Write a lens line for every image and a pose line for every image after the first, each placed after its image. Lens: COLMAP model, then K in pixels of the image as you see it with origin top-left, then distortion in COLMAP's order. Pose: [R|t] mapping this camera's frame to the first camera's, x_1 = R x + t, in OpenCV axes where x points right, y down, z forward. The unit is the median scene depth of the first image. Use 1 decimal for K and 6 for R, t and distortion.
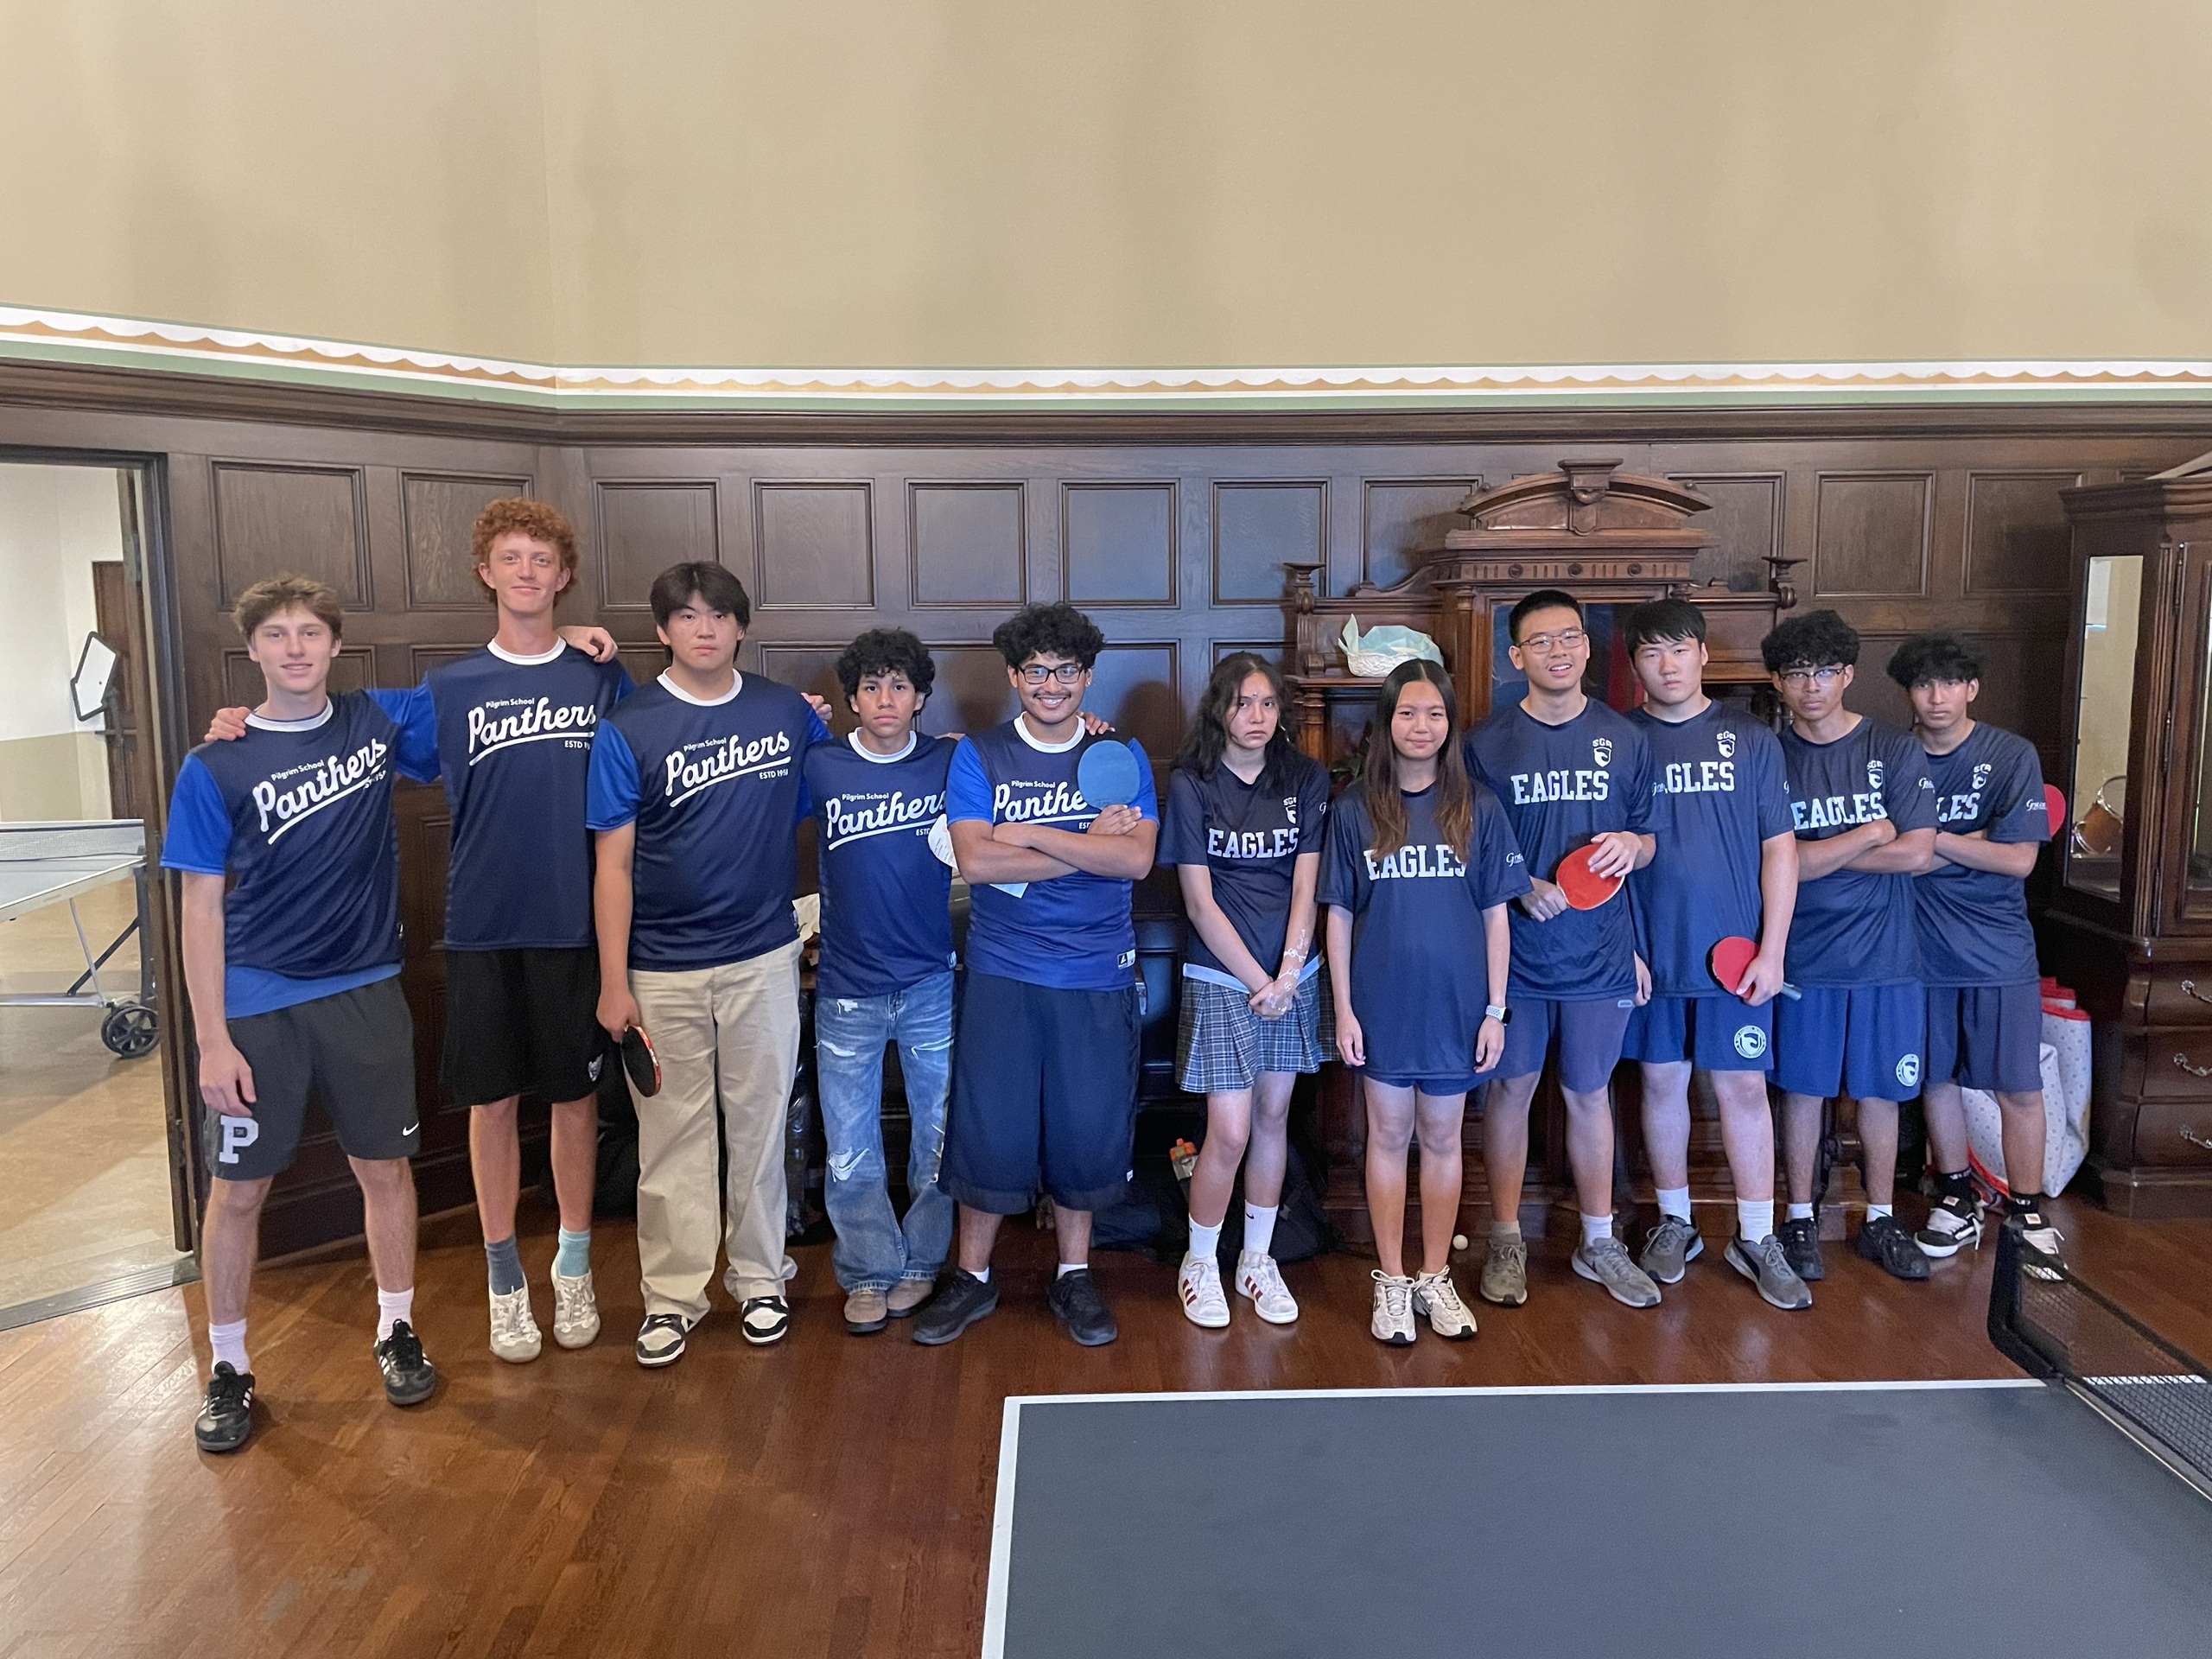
lens RADIAL K [[1693.1, 0, 1103.1], [0, 1693.1, 842.8], [0, 0, 1]] dist [0.054504, -0.089071]
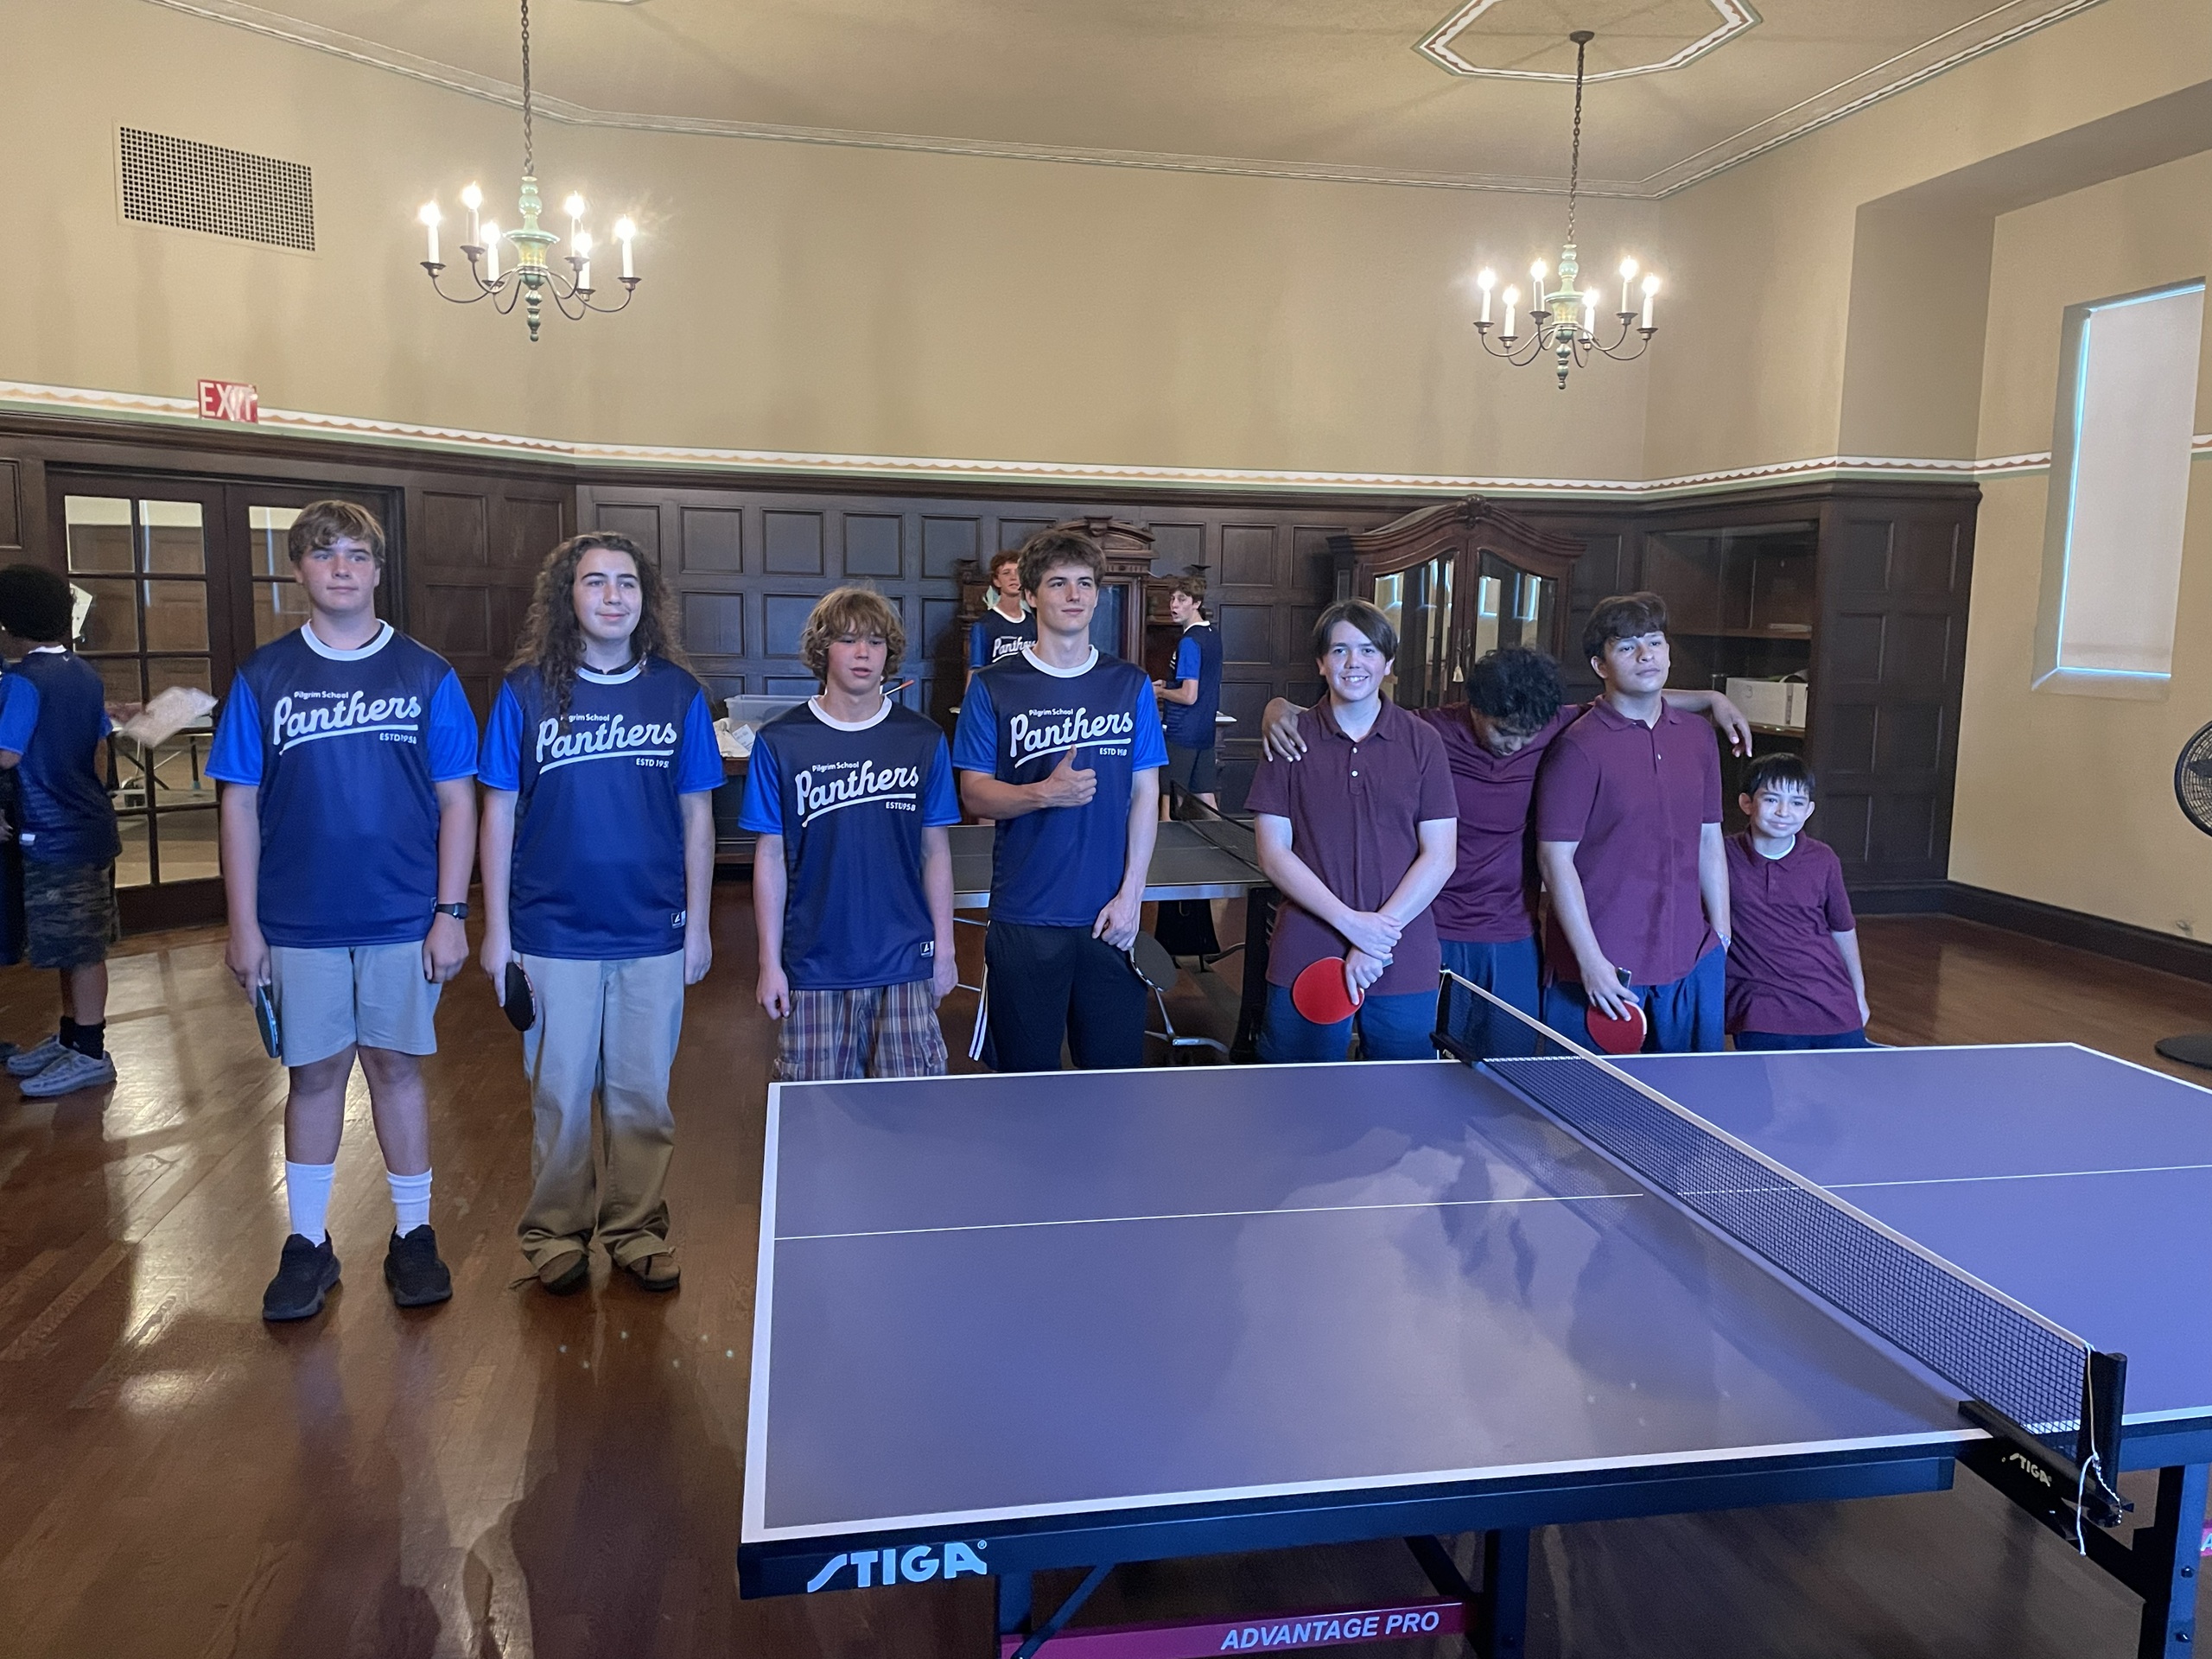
lens RADIAL K [[1693.1, 0, 1097.0], [0, 1693.1, 823.6], [0, 0, 1]] dist [0.054504, -0.089071]
pose [[0.989909, 0.010403, 0.141322, -0.007882], [-0.010075, 0.999945, -0.003033, 0.146985], [-0.141346, 0.001578, 0.989959, -0.970573]]
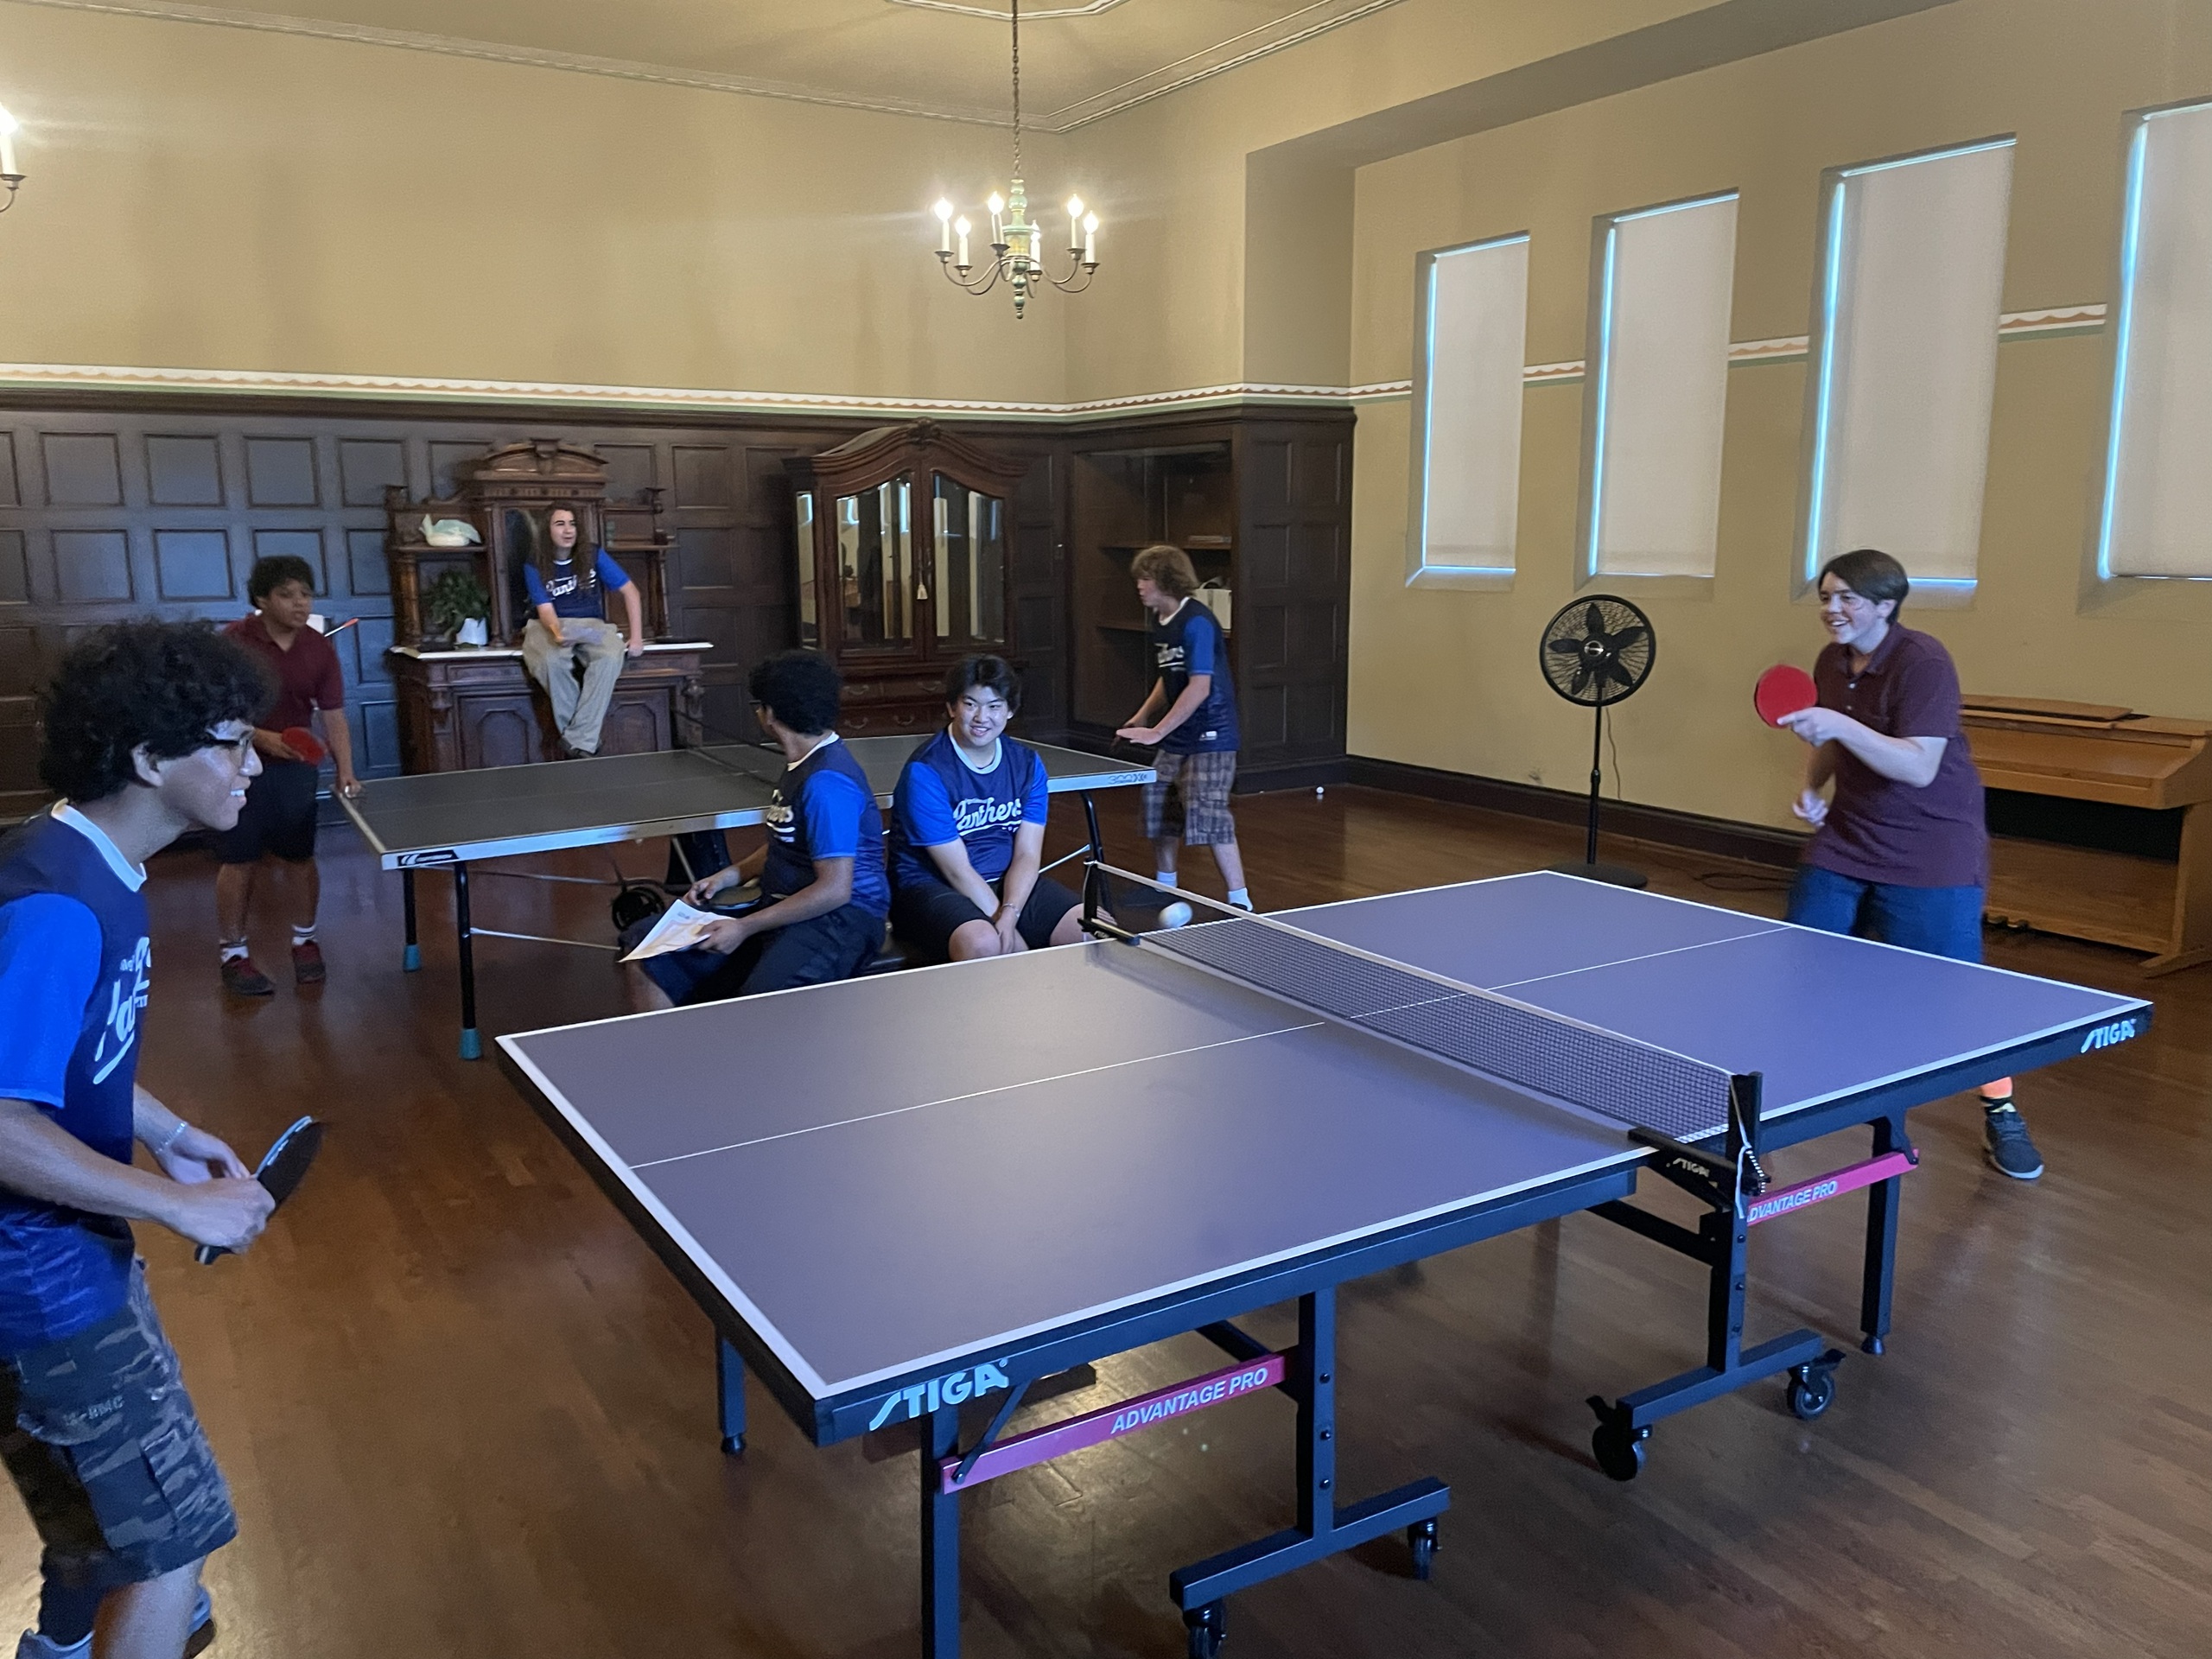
lens RADIAL K [[1693.1, 0, 1108.3], [0, 1693.1, 842.8], [0, 0, 1]] dist [0.054504, -0.089071]
pose [[0.869892, -0.086334, 0.485627, -0.139778], [0.061601, 0.995870, 0.066701, 0.143391], [-0.489380, -0.028108, 0.871618, -0.986878]]
